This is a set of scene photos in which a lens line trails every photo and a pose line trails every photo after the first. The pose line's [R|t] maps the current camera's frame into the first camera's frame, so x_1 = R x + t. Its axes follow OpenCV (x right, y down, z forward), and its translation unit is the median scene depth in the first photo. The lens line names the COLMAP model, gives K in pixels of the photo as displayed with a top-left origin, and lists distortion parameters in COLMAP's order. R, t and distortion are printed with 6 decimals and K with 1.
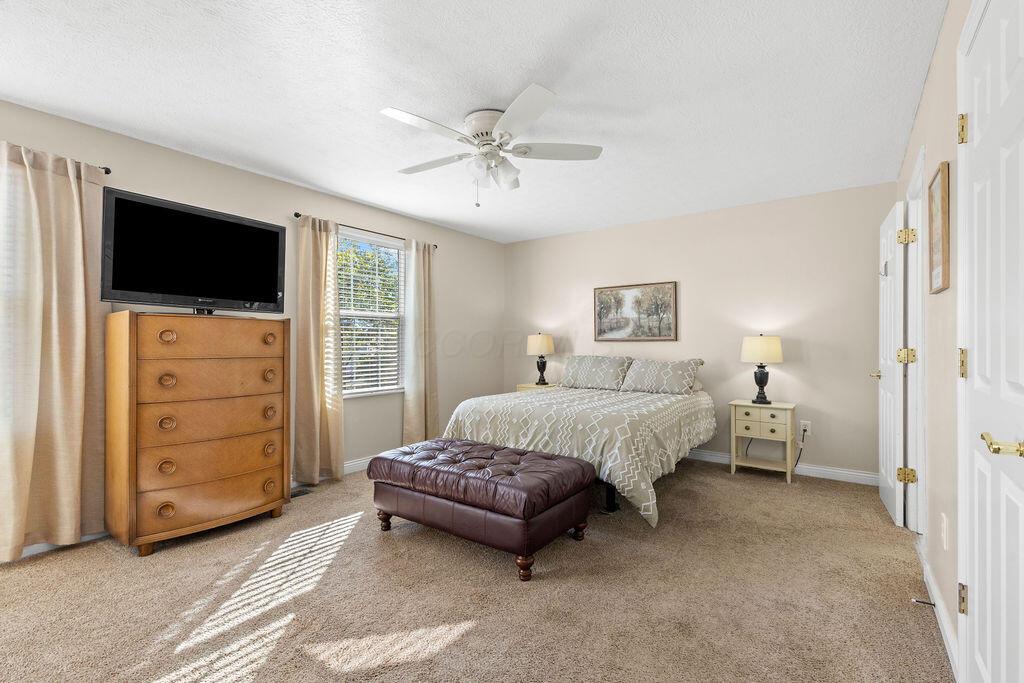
lens RADIAL K [[460.8, 0, 512.0], [0, 460.8, 341.5], [0, 0, 1]] dist [0.000093, 0.000136]
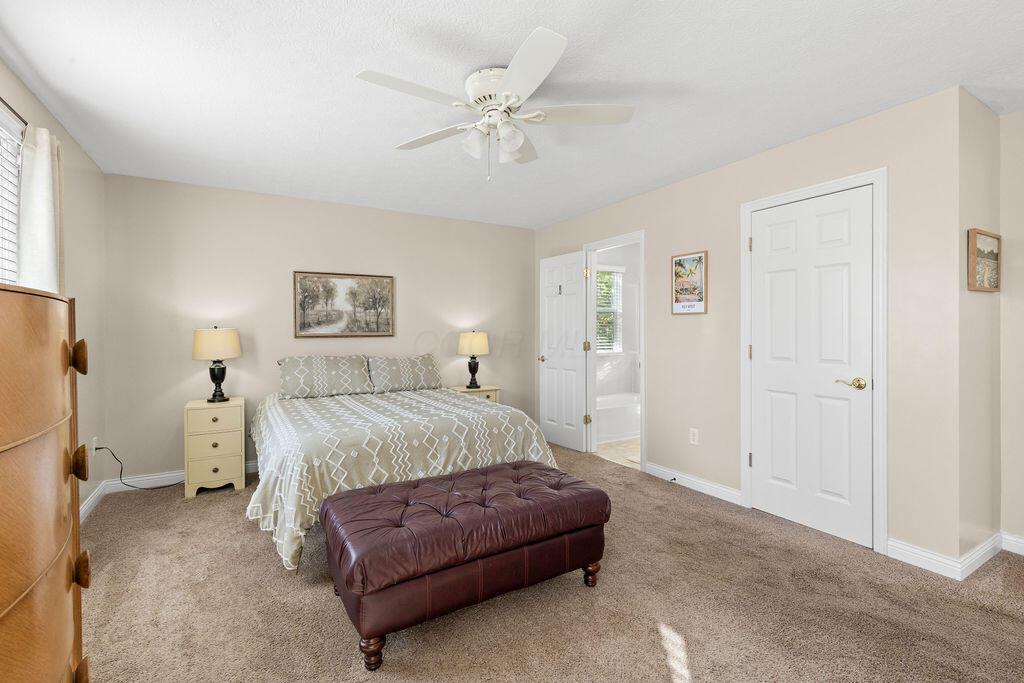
lens RADIAL K [[463.8, 0, 514.2], [0, 463.8, 328.5], [0, 0, 1]] dist [0.002177, 0.000162]
pose [[0.380003, 0.002828, 0.924981, -0.459205], [-0.001563, 0.999996, -0.002415, -0.016039], [-0.924984, -0.000528, 0.380006, 0.370938]]
